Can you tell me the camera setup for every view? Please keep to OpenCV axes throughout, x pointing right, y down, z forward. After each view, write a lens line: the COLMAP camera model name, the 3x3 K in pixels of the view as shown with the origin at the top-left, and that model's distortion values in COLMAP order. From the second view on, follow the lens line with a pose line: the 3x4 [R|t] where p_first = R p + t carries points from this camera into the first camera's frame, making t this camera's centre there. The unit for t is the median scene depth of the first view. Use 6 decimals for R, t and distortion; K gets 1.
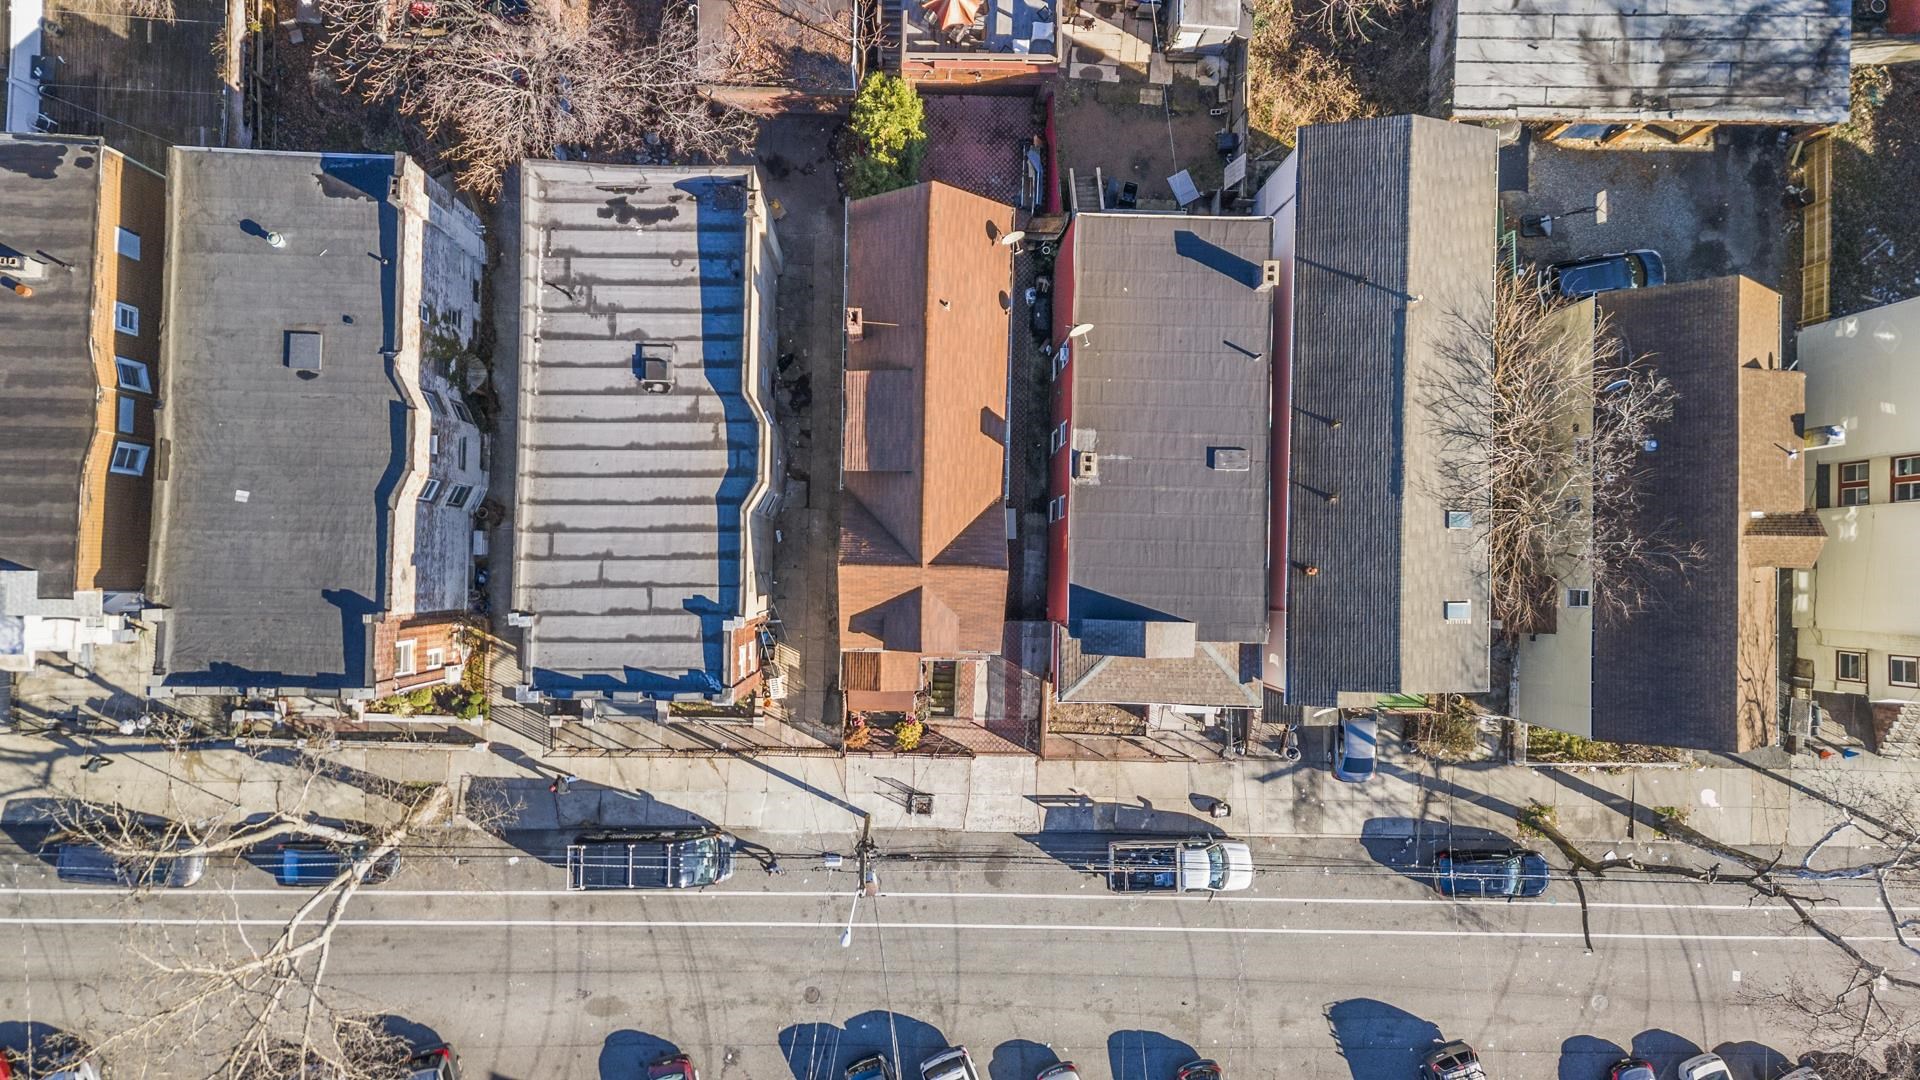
lens RADIAL K [[1397.8, 0, 953.4], [0, 1397.8, 542.4], [0, 0, 1]] dist [0.032472, -0.019522]
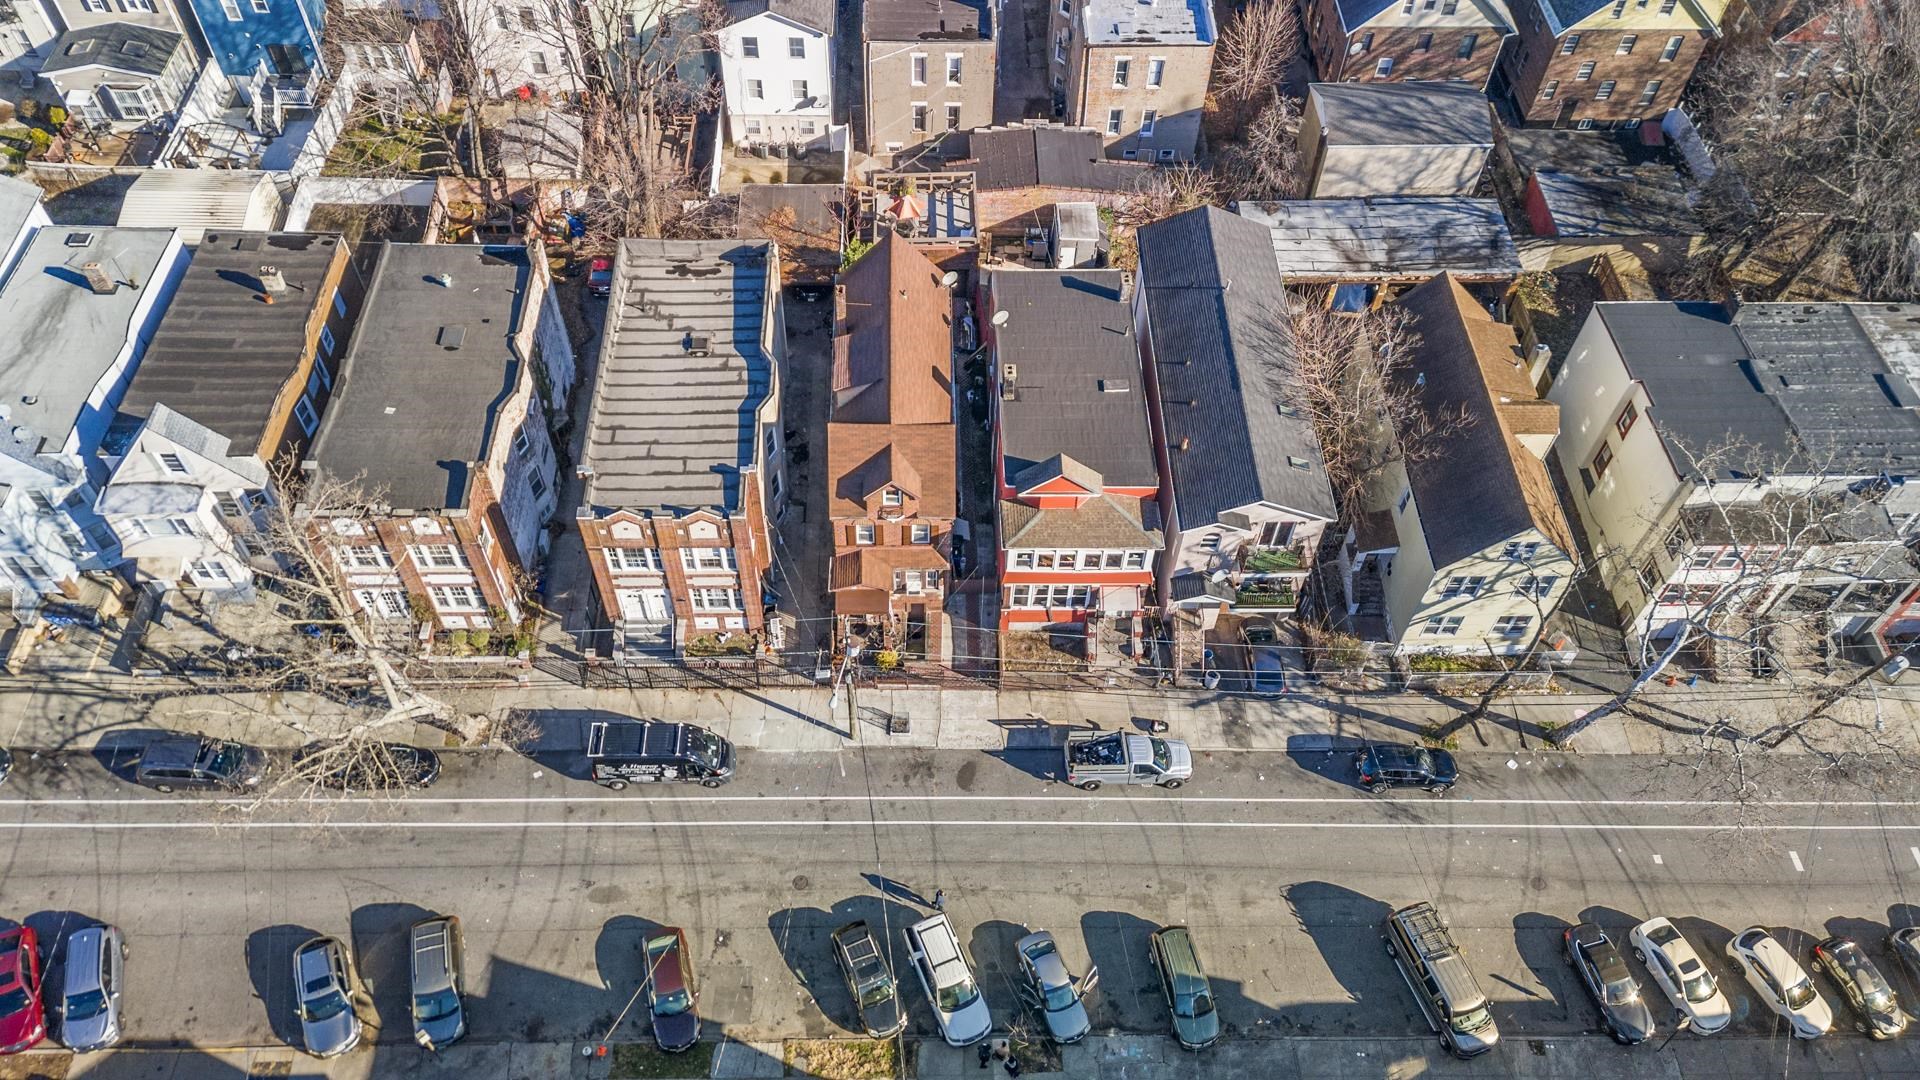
lens RADIAL K [[1397.8, 0, 957.6], [0, 1397.8, 540.3], [0, 0, 1]] dist [0.032472, -0.019522]
pose [[0.998902, -0.041620, 0.021529, 0.007115], [0.046359, 0.810872, -0.583384, 0.746372], [0.006823, 0.583741, 0.811911, -0.021800]]
